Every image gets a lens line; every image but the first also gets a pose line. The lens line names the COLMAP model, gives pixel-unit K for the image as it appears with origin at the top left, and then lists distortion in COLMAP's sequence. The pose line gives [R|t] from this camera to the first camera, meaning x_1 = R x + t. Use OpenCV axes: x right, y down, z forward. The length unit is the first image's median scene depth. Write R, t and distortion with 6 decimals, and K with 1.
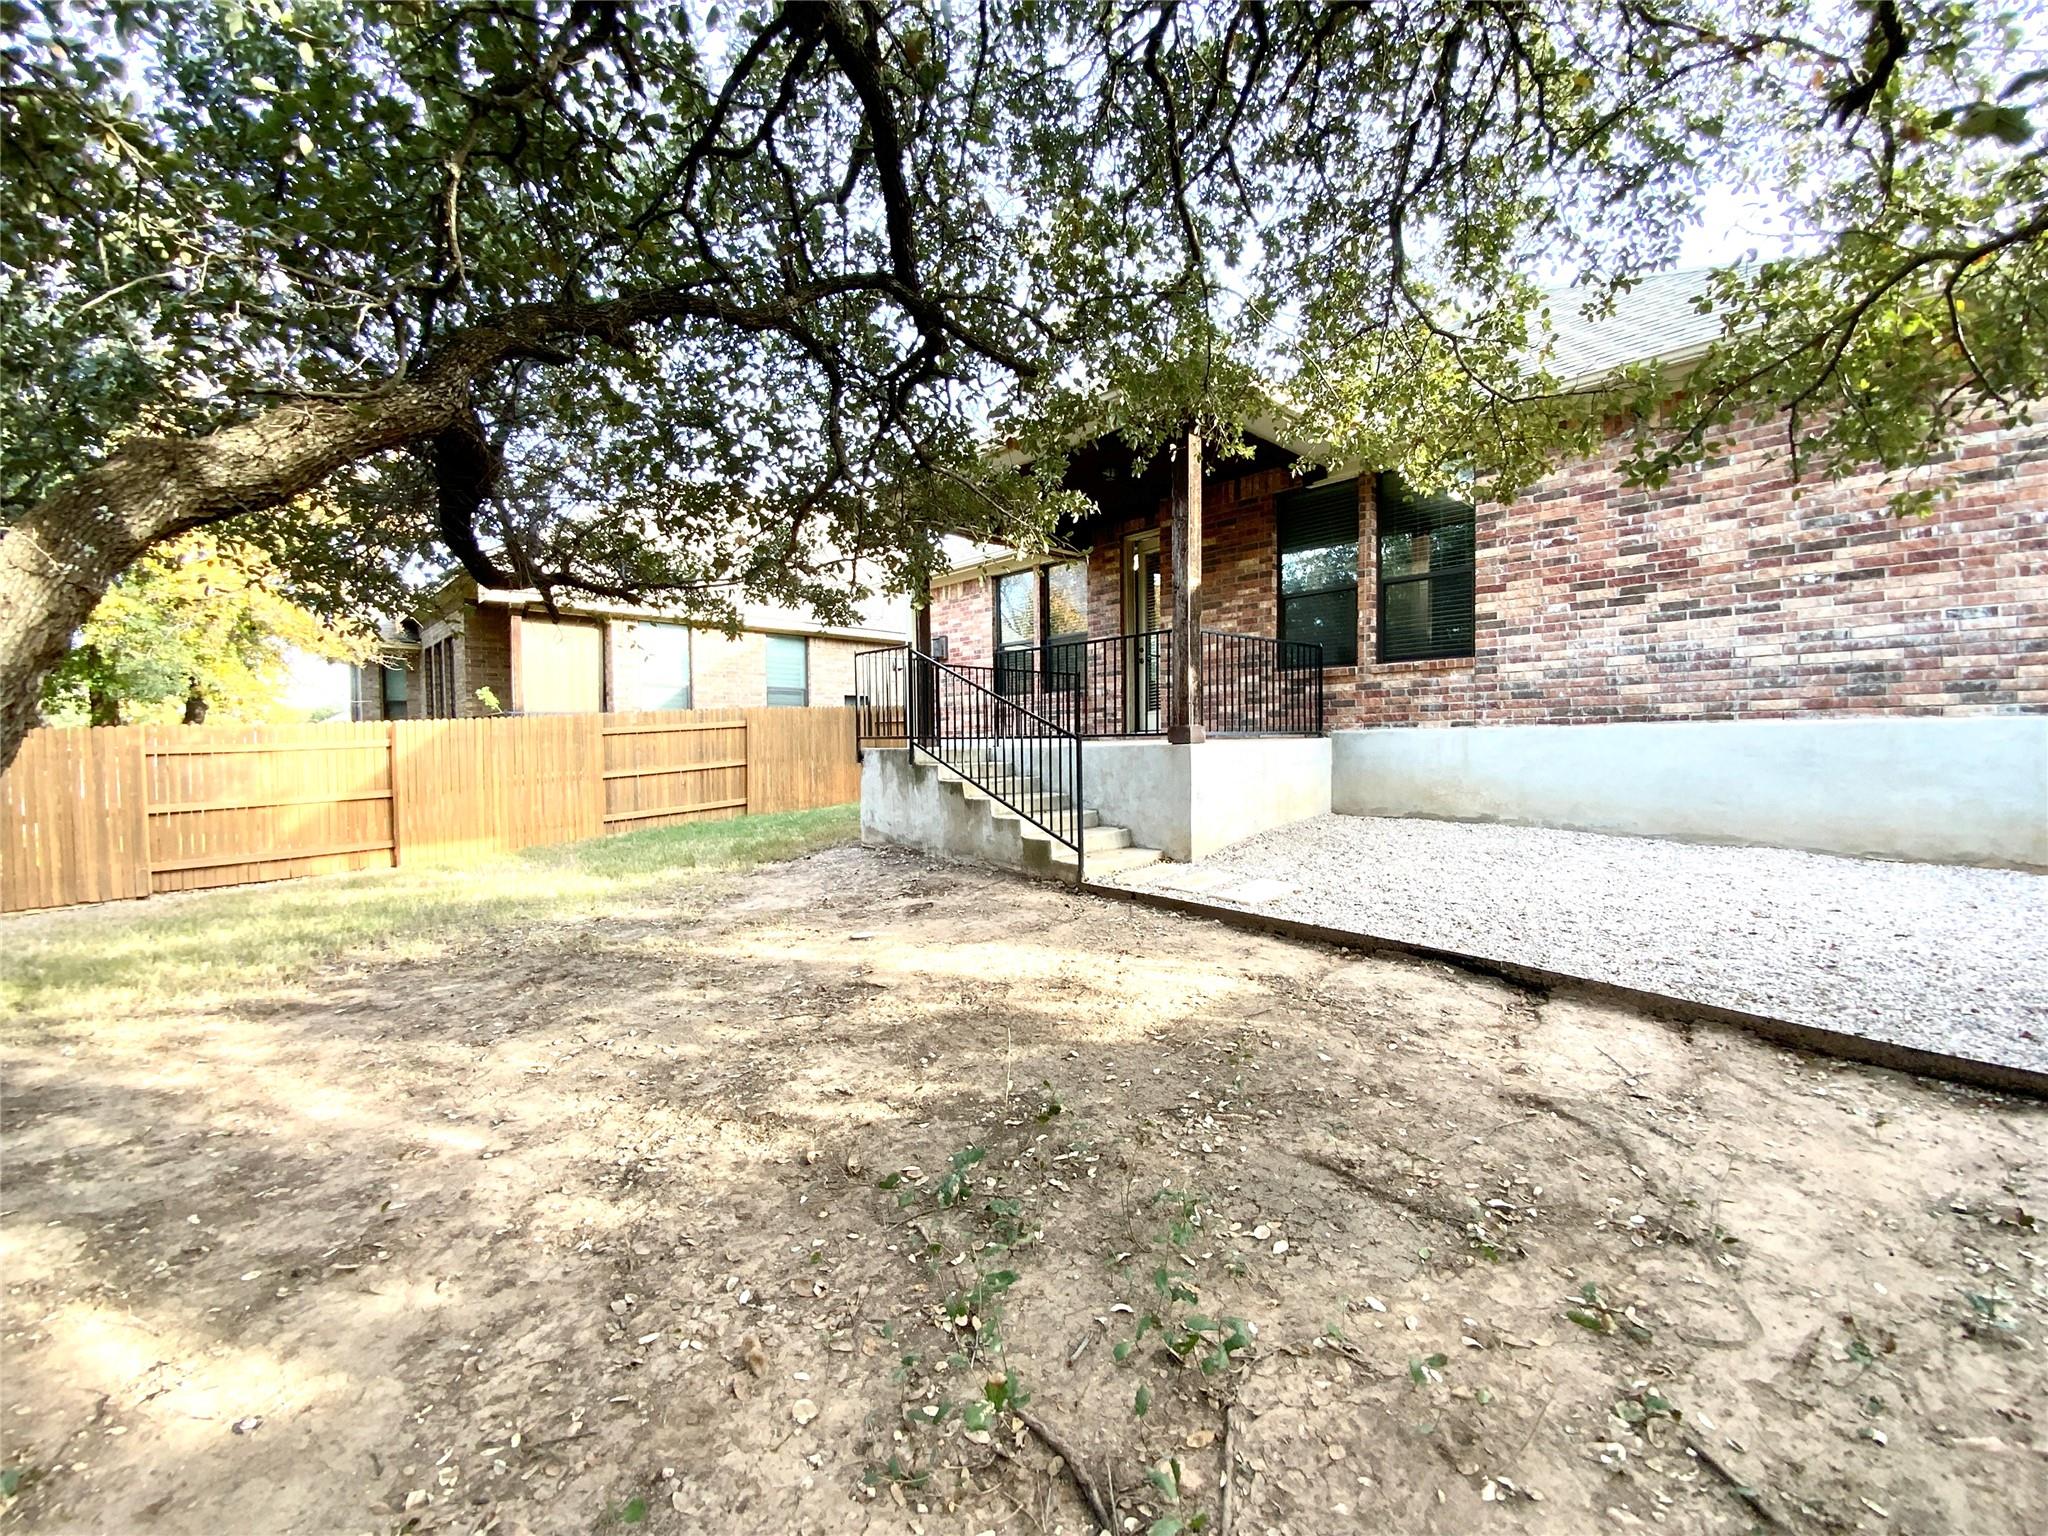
lens RADIAL K [[834.9, 0, 1024.0], [0, 834.9, 768.0], [0, 0, 1]] dist [0.001625, 0.000236]
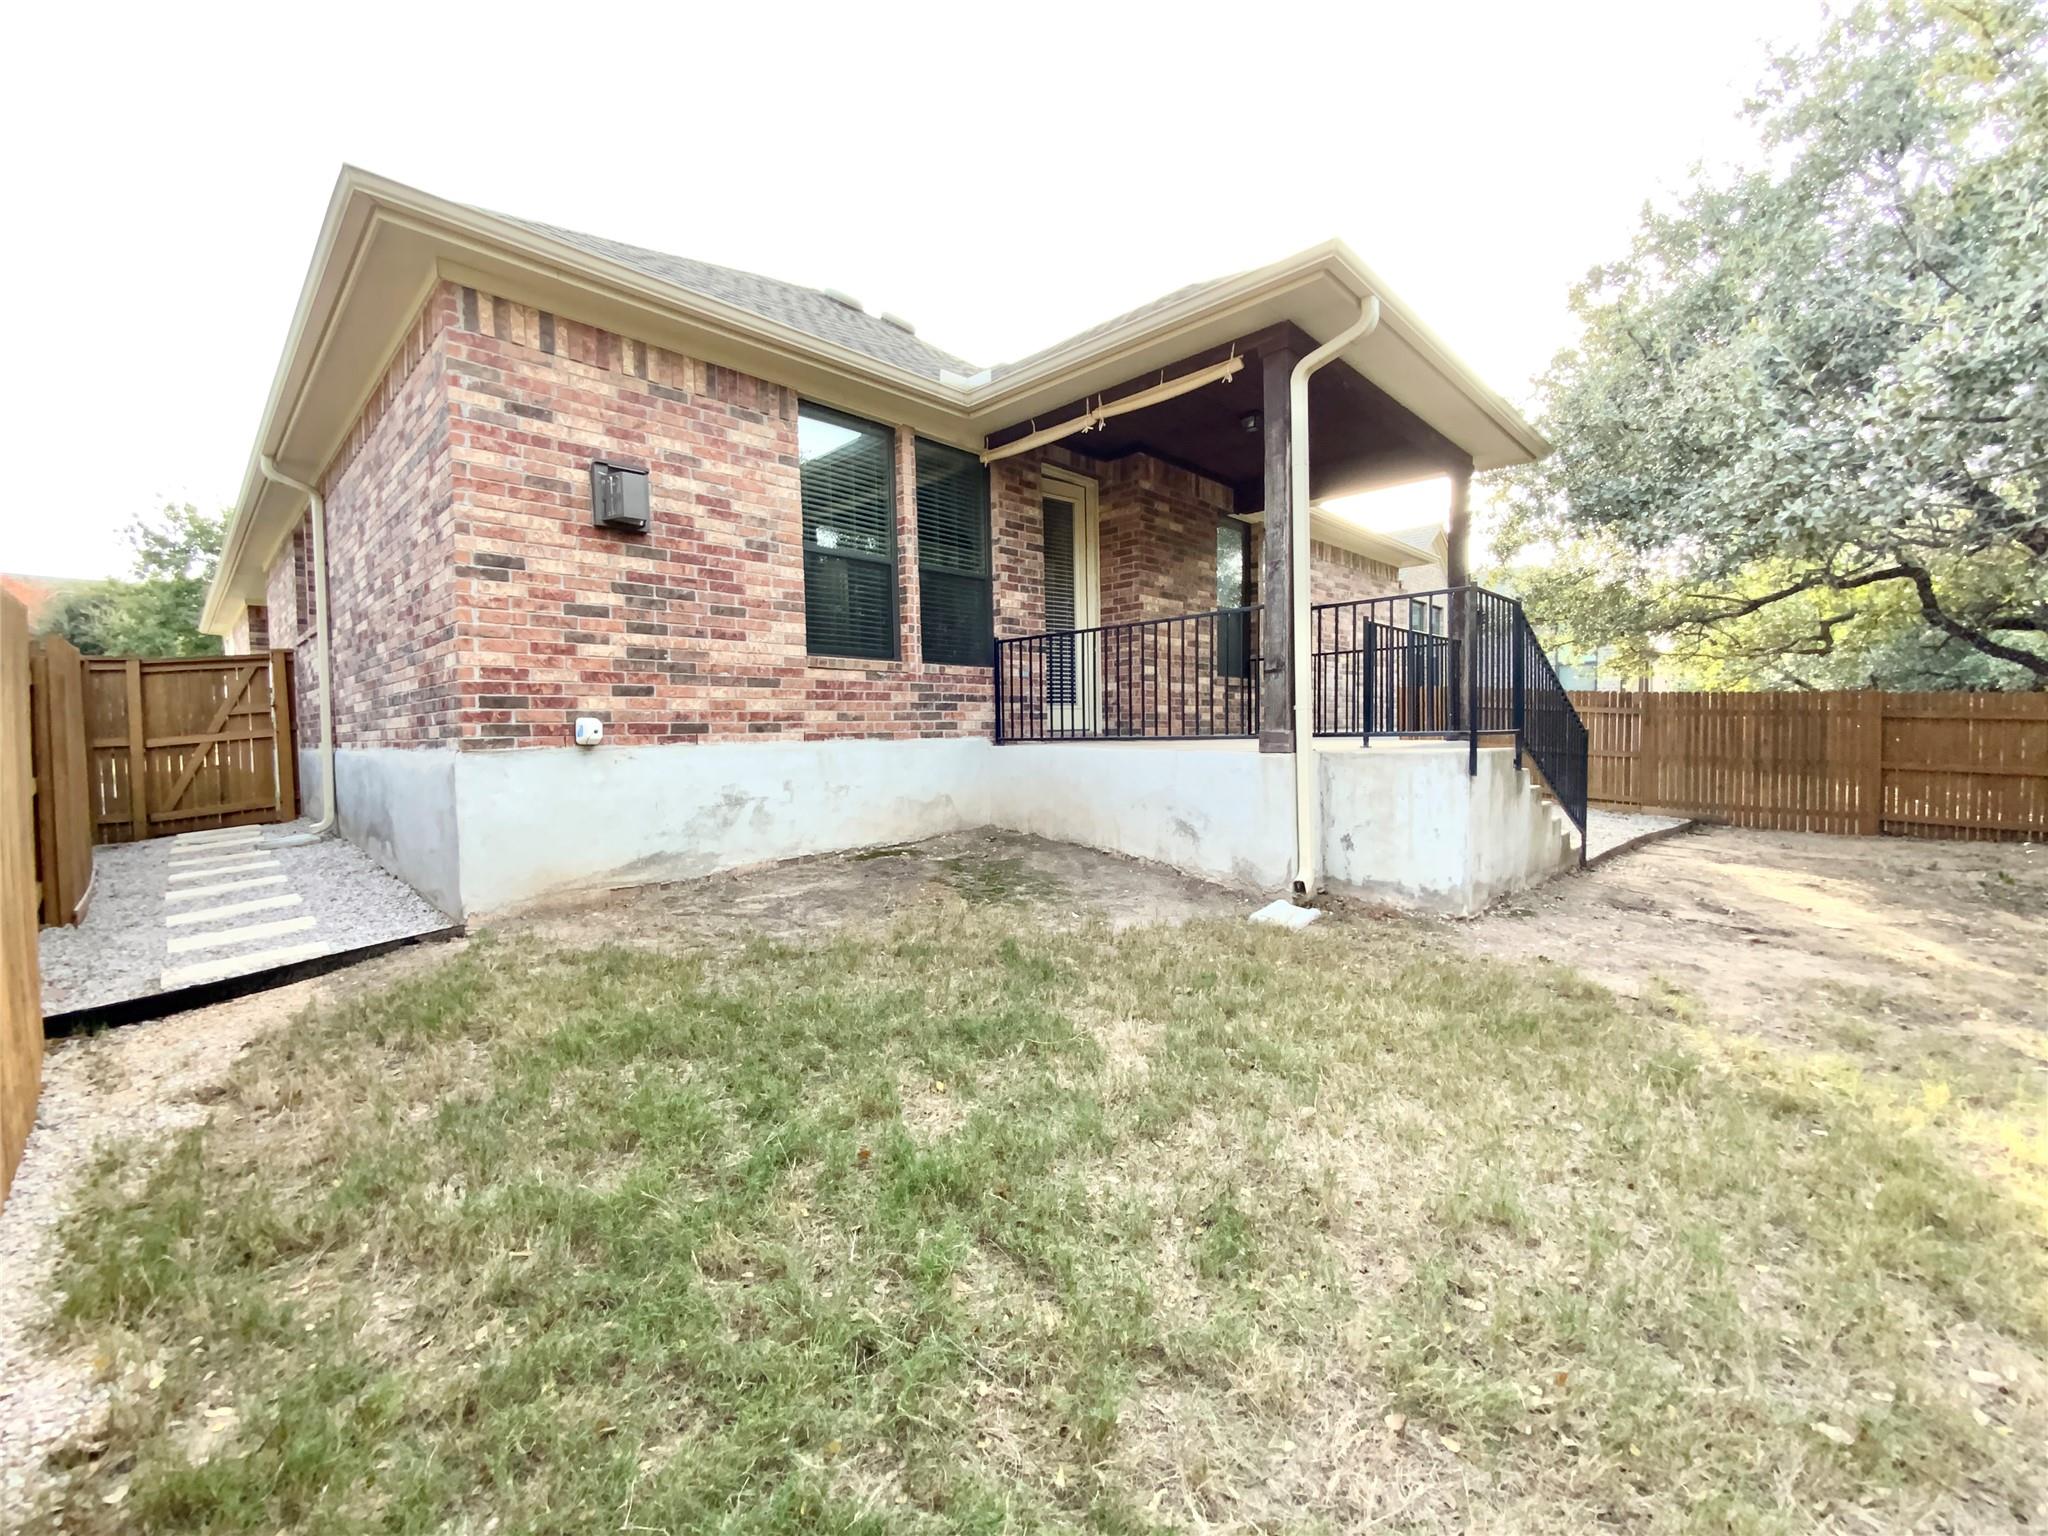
lens RADIAL K [[840.0, 0, 1024.0], [0, 840.0, 768.0], [0, 0, 1]] dist [0.021711, -0.009042]
pose [[-0.052106, -0.027919, 0.998251, -0.941381], [0.045731, 0.998494, 0.030313, -0.054303], [-0.997594, 0.047230, -0.050751, 1.637302]]
